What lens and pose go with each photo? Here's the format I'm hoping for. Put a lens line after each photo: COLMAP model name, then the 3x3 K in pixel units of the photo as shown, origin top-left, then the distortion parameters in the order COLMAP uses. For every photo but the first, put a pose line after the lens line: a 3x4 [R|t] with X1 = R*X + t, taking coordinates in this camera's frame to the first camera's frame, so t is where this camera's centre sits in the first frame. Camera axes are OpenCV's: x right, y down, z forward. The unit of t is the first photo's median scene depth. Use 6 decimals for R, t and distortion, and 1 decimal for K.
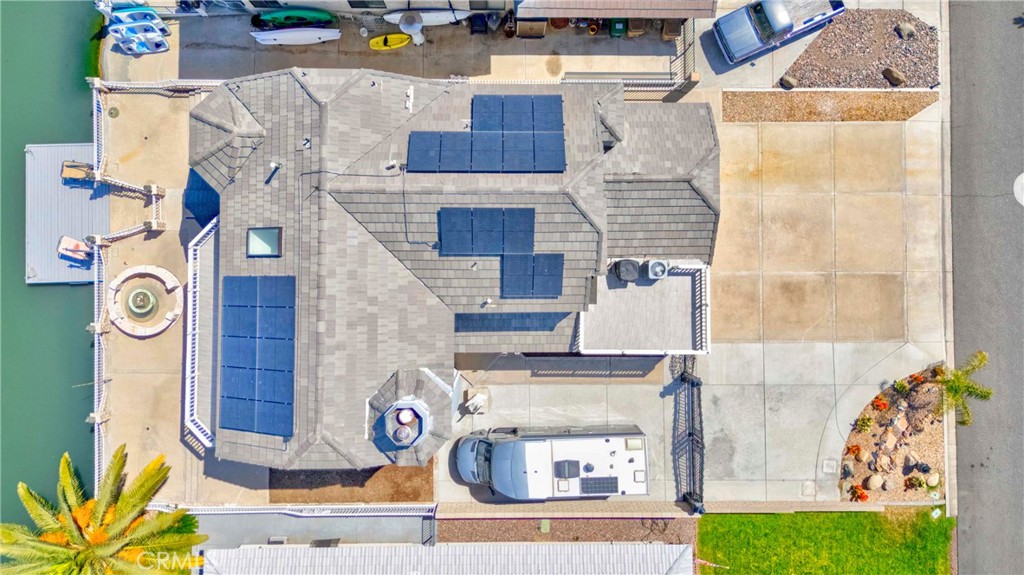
lens RADIAL K [[762.5, 0, 512.1], [0, 762.5, 285.6], [0, 0, 1]] dist [0.023016, -0.004078]
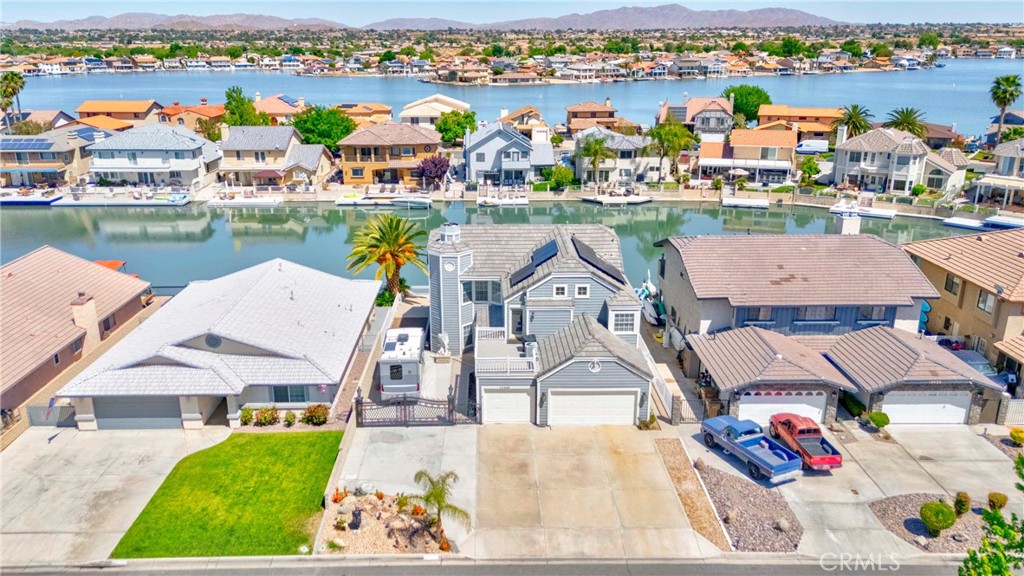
lens RADIAL K [[762.5, 0, 512.1], [0, 762.5, 283.1], [0, 0, 1]] dist [0.023016, -0.004078]
pose [[0.023966, 0.271077, -0.962259, 1.407817], [-0.998399, 0.055819, -0.009142, 0.015362], [0.051235, 0.960938, 0.271980, 0.403278]]
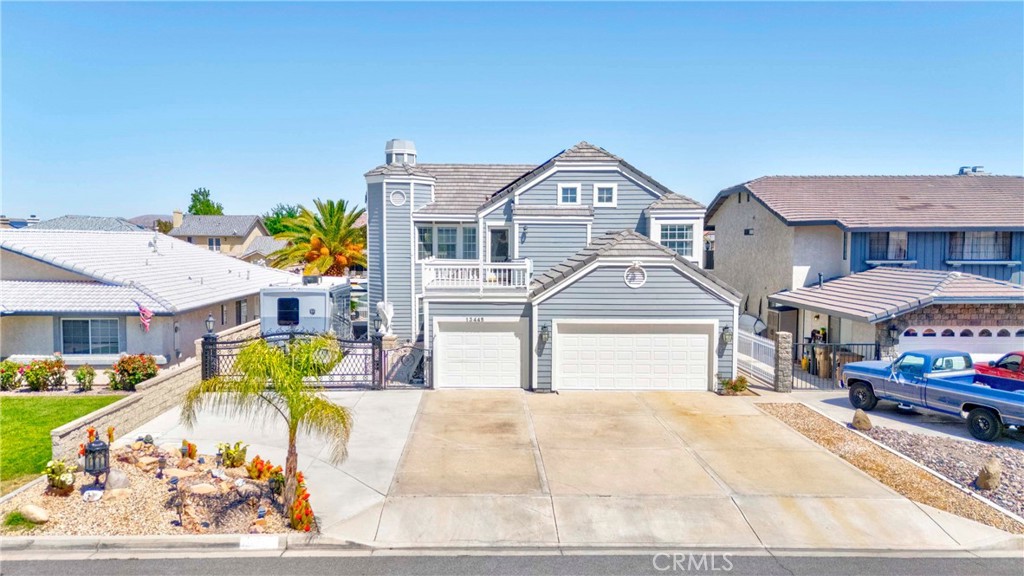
lens RADIAL K [[762.5, 0, 506.6], [0, 762.5, 292.1], [0, 0, 1]] dist [0.023016, -0.004078]
pose [[0.023264, 0.045239, -0.998705, 0.935440], [-0.998428, 0.052015, -0.020901, 0.009494], [0.051002, 0.997621, 0.046378, 0.863895]]
